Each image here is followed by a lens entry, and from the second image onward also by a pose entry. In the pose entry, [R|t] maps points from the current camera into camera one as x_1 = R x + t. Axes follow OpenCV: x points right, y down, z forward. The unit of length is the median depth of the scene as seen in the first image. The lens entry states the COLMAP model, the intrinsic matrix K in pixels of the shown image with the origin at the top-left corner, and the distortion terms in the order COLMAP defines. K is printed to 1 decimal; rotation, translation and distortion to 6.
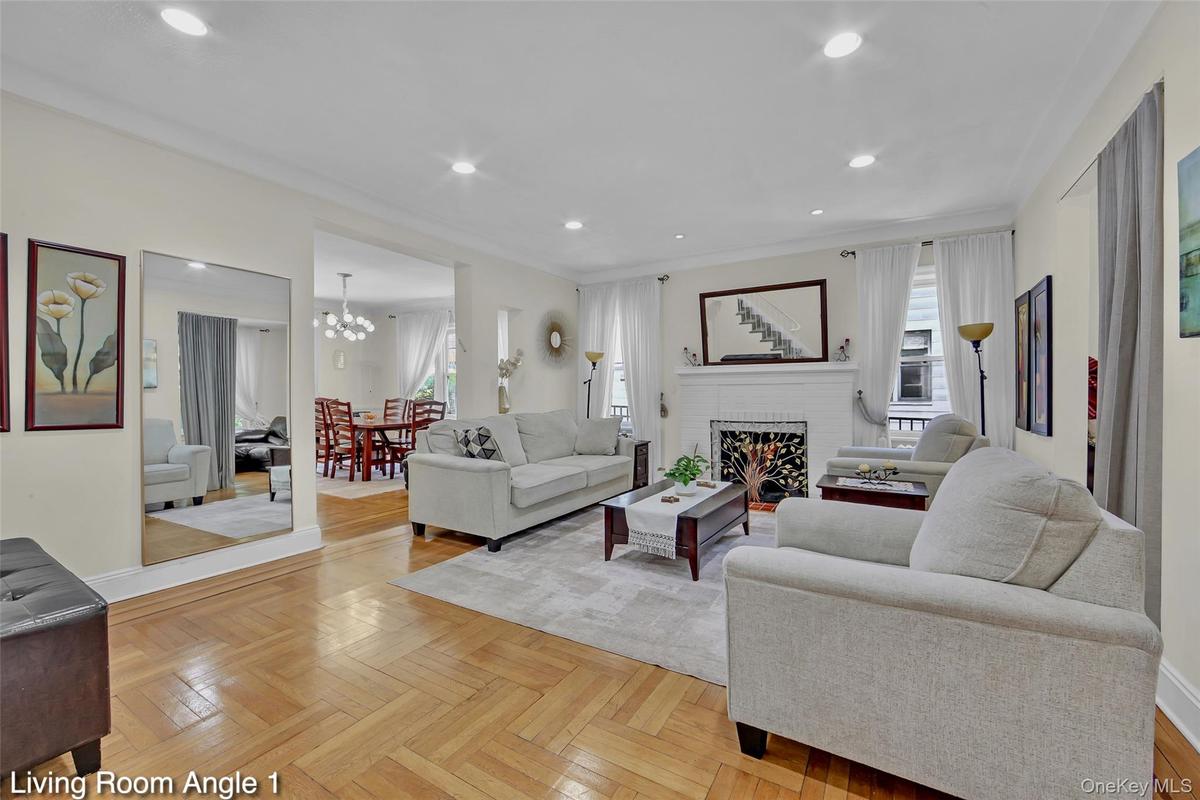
lens RADIAL K [[466.8, 0, 601.3], [0, 466.8, 395.2], [0, 0, 1]] dist [-0.009684, -0.000201]
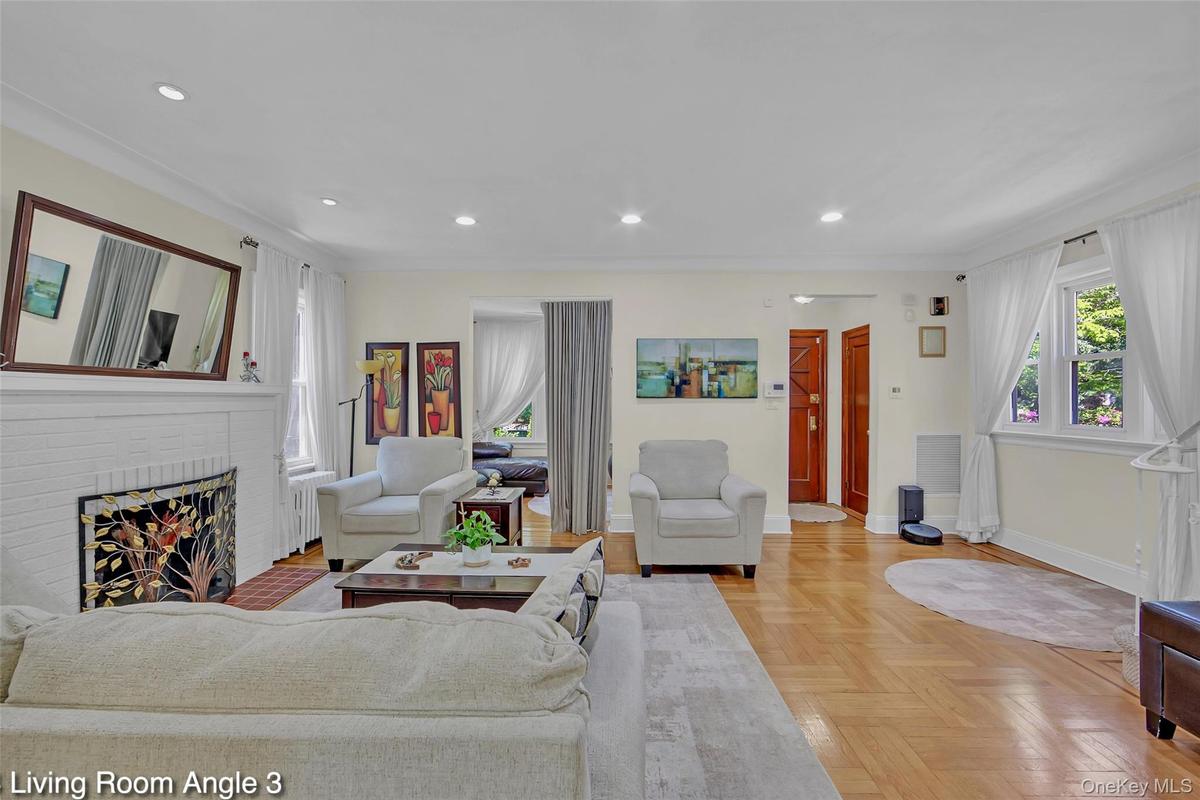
lens RADIAL K [[484.8, 0, 600.0], [0, 484.8, 400.0], [0, 0, 1]] dist [-0.001141, 0.000002]
pose [[-0.471010, 0.005986, 0.882108, -0.537390], [0.011513, 0.999934, -0.000638, -0.043442], [-0.882053, 0.009855, -0.471047, 1.043083]]
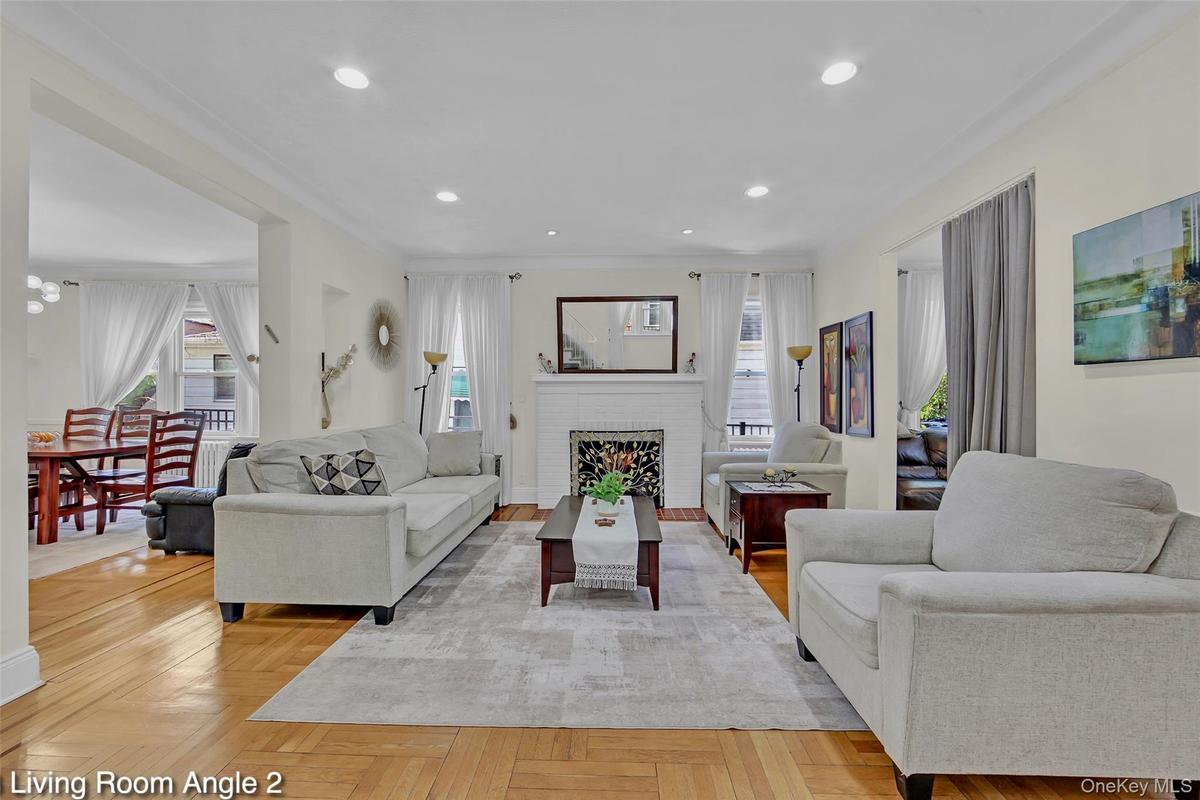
lens RADIAL K [[469.1, 0, 589.1], [0, 469.1, 396.4], [0, 0, 1]] dist [-0.008869, 0.000279]
pose [[0.881322, 0.008698, 0.472437, -0.248202], [-0.001997, 0.999890, -0.014684, -0.003062], [-0.472513, 0.011997, 0.881242, 0.180614]]
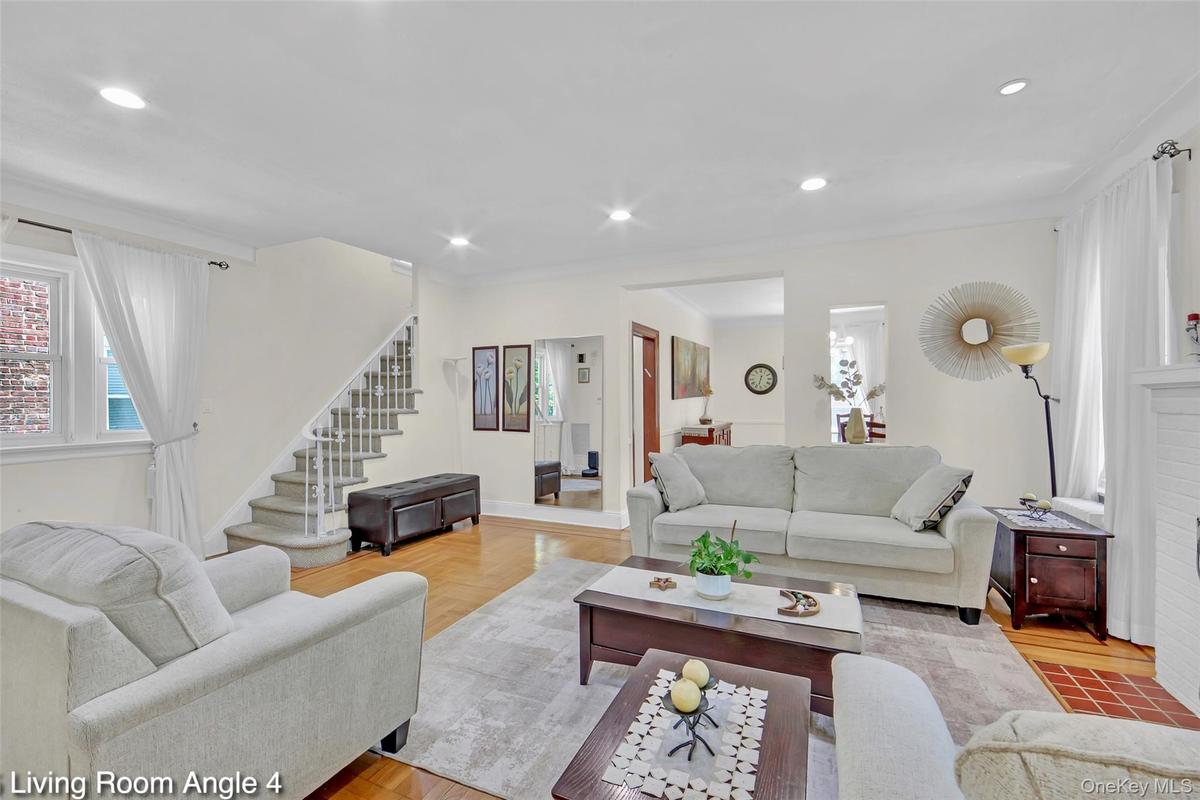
lens RADIAL K [[504.4, 0, 631.7], [0, 504.4, 400.9], [0, 0, 1]] dist [-0.000235, 0.000023]
pose [[0.160935, 0.003786, -0.986958, 0.722237], [-0.002205, 0.999992, 0.003477, -0.043637], [0.986962, 0.001617, 0.160942, 0.673850]]
